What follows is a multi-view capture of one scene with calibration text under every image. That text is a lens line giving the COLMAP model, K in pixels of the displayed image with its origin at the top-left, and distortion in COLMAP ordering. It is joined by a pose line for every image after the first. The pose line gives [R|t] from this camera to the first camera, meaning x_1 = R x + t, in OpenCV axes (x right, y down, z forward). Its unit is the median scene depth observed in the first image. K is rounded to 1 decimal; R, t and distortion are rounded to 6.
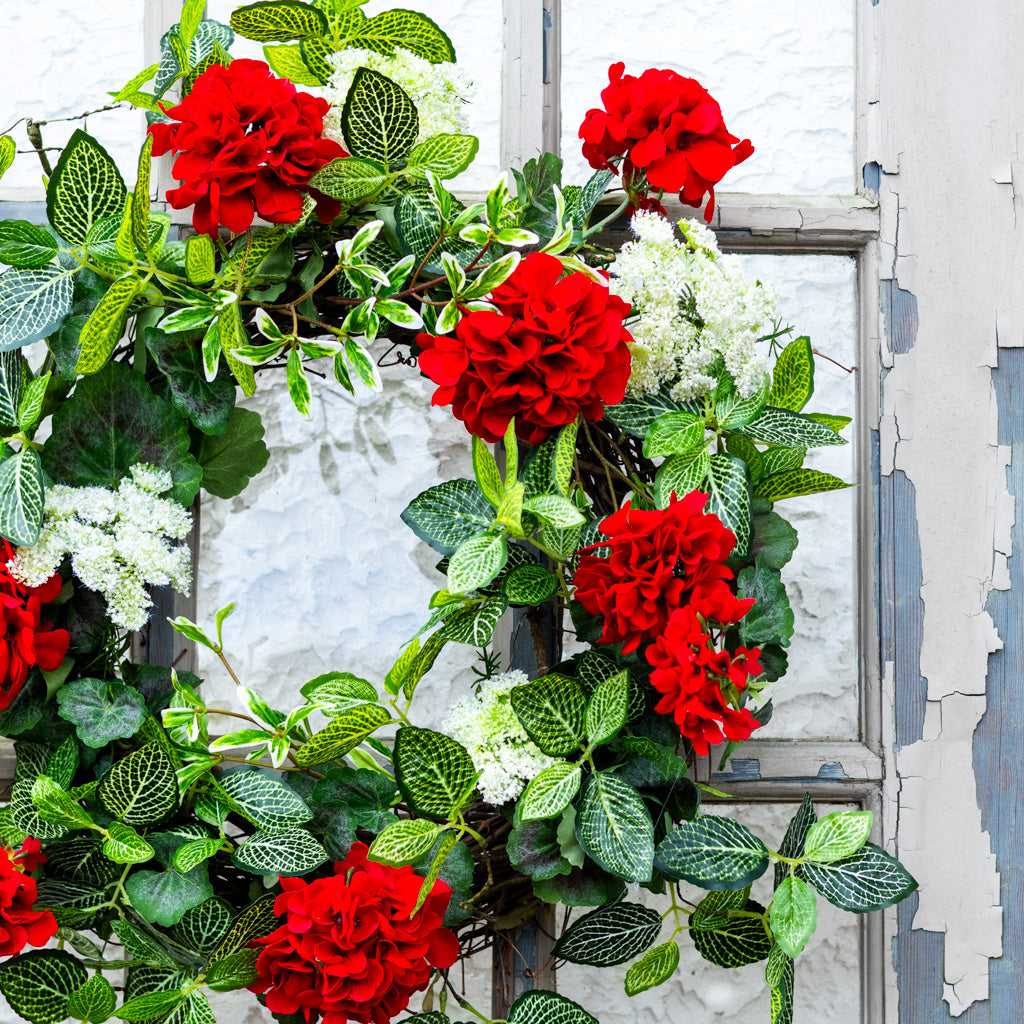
lens RADIAL K [[3539.4, 0, 594.9], [0, 3539.4, 483.1], [0, 0, 1]] dist [0.006000, 0.000000]
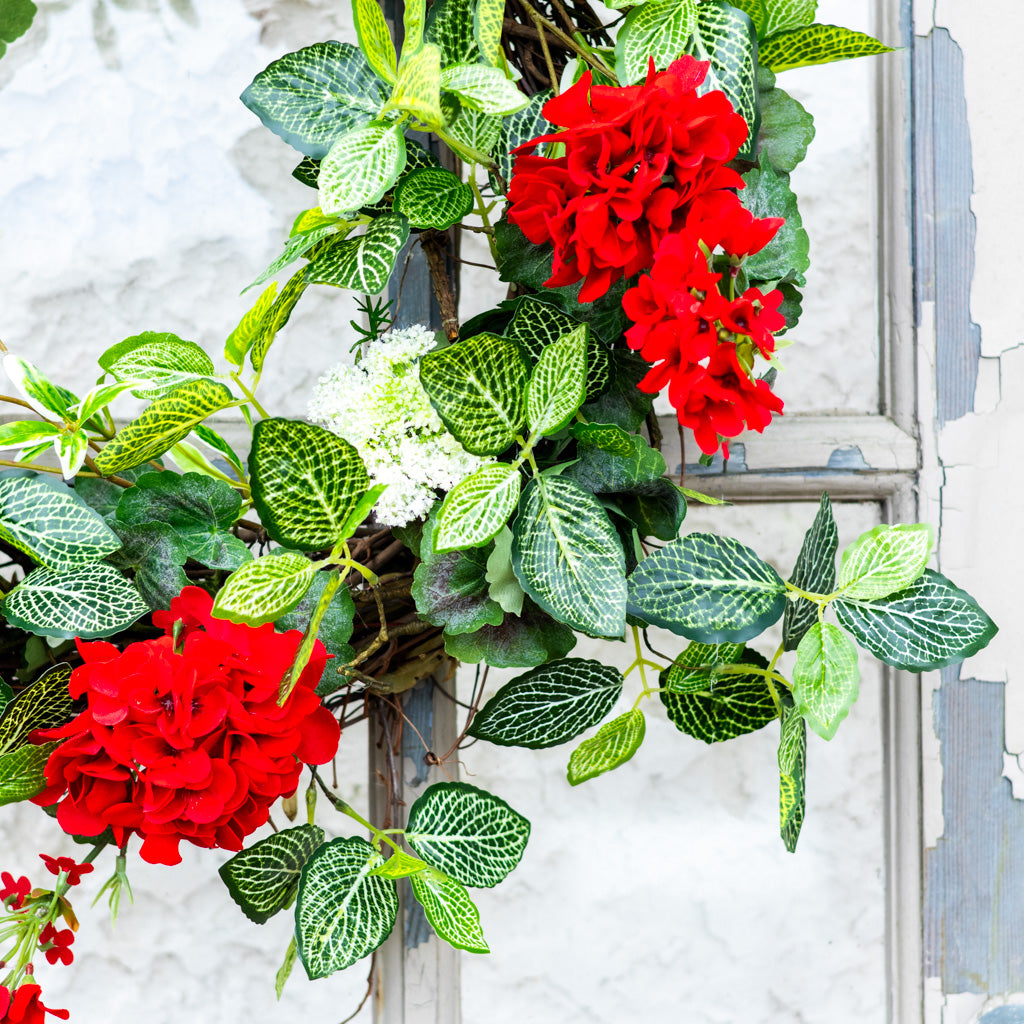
lens RADIAL K [[3610.6, 0, 521.8], [0, 3610.6, 510.9], [0, 0, 1]] dist [0.039440, 0.000000]
pose [[0.997892, -0.014424, 0.063268, -0.046585], [0.006702, 0.992677, 0.120615, 0.004783], [-0.064544, -0.119937, 0.990681, 0.310778]]
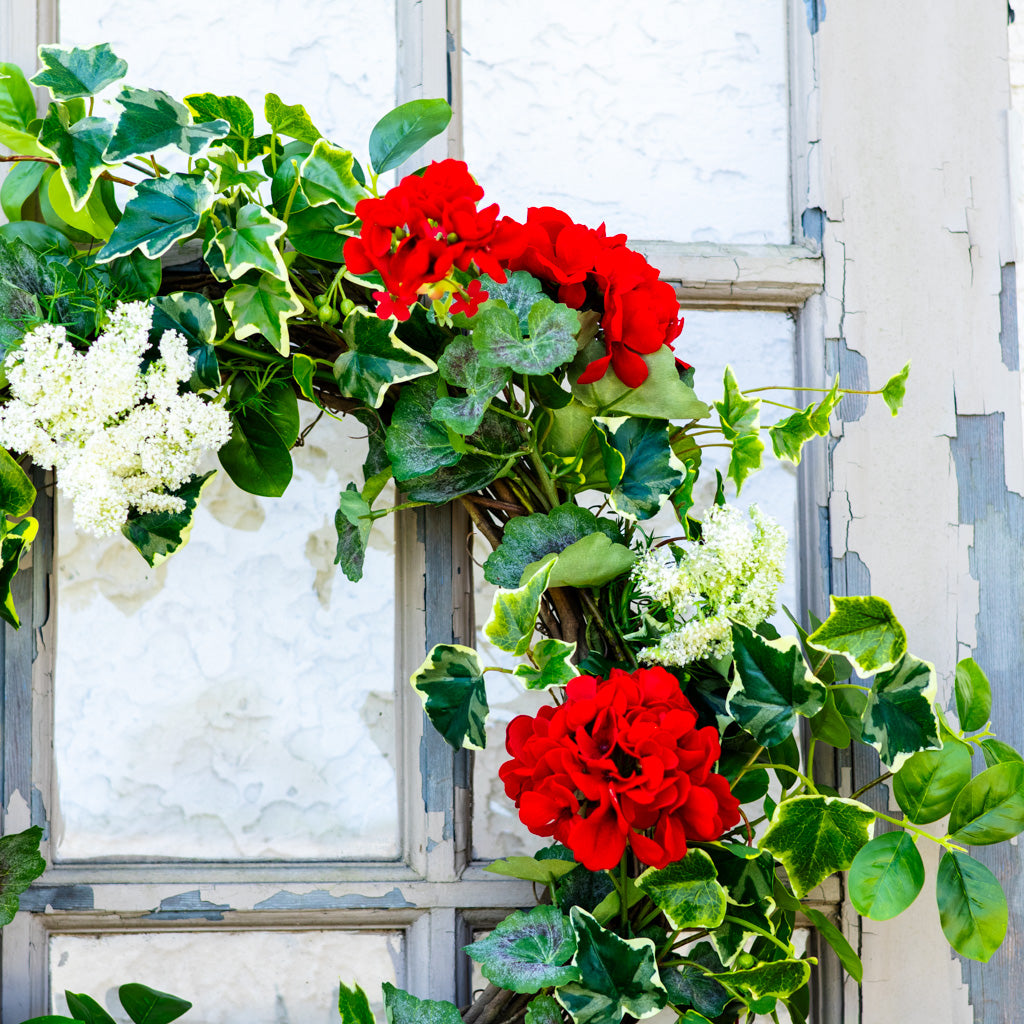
lens RADIAL K [[3610.6, 0, 521.9], [0, 3610.6, 503.8], [0, 0, 1]] dist [0.039440, 0.000000]
pose [[0.992839, 0.001934, 0.119447, -0.113175], [0.003234, 0.999067, -0.043058, 0.024957], [-0.119419, 0.043136, 0.991906, 0.119425]]
